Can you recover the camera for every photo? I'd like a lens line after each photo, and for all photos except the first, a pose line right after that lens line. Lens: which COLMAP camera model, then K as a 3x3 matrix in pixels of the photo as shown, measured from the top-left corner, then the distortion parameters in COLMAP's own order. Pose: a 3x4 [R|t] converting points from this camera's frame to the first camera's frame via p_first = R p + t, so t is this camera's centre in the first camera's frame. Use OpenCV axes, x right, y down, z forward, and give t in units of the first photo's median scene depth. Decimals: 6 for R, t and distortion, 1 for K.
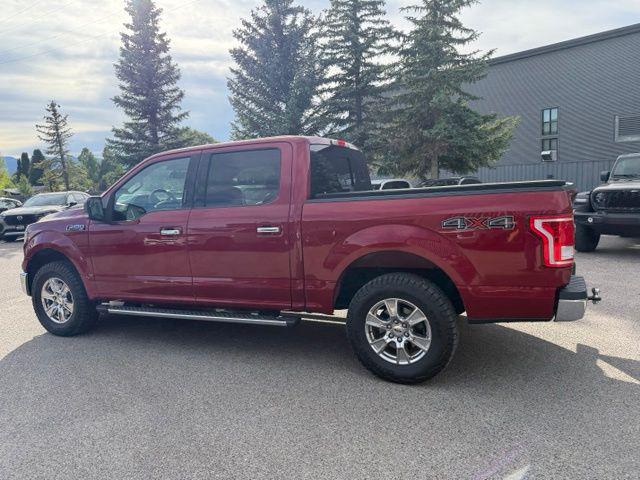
lens RADIAL K [[455.6, 0, 324.4], [0, 455.6, 234.3], [0, 0, 1]] dist [0.021566, -0.034372]
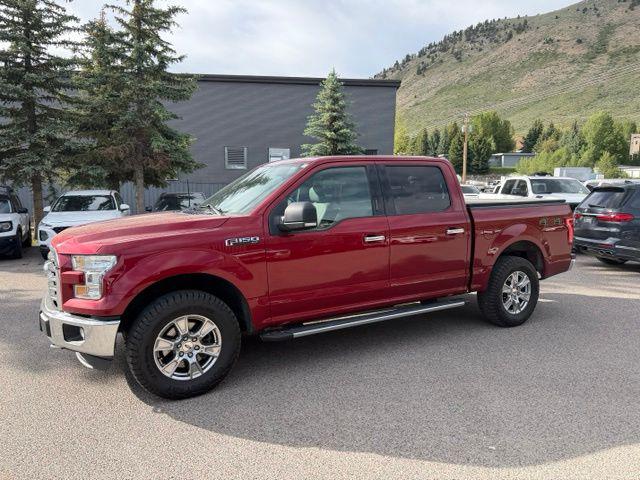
lens RADIAL K [[455.6, 0, 325.4], [0, 455.6, 241.7], [0, 0, 1]] dist [0.021566, -0.034372]
pose [[0.592720, -0.044210, 0.804194, -0.284990], [0.062195, 0.998023, 0.009026, -0.003175], [-0.803004, 0.044667, 0.594298, 0.113233]]
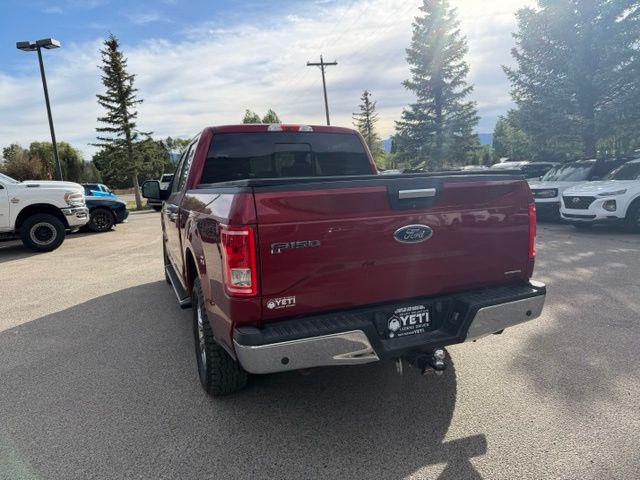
lens RADIAL K [[455.6, 0, 325.4], [0, 455.6, 236.4], [0, 0, 1]] dist [0.021566, -0.034372]
pose [[0.727097, 0.103632, -0.678668, 0.186394], [-0.064081, 0.994470, 0.083201, -0.016032], [0.683537, -0.017006, 0.729717, 0.093733]]
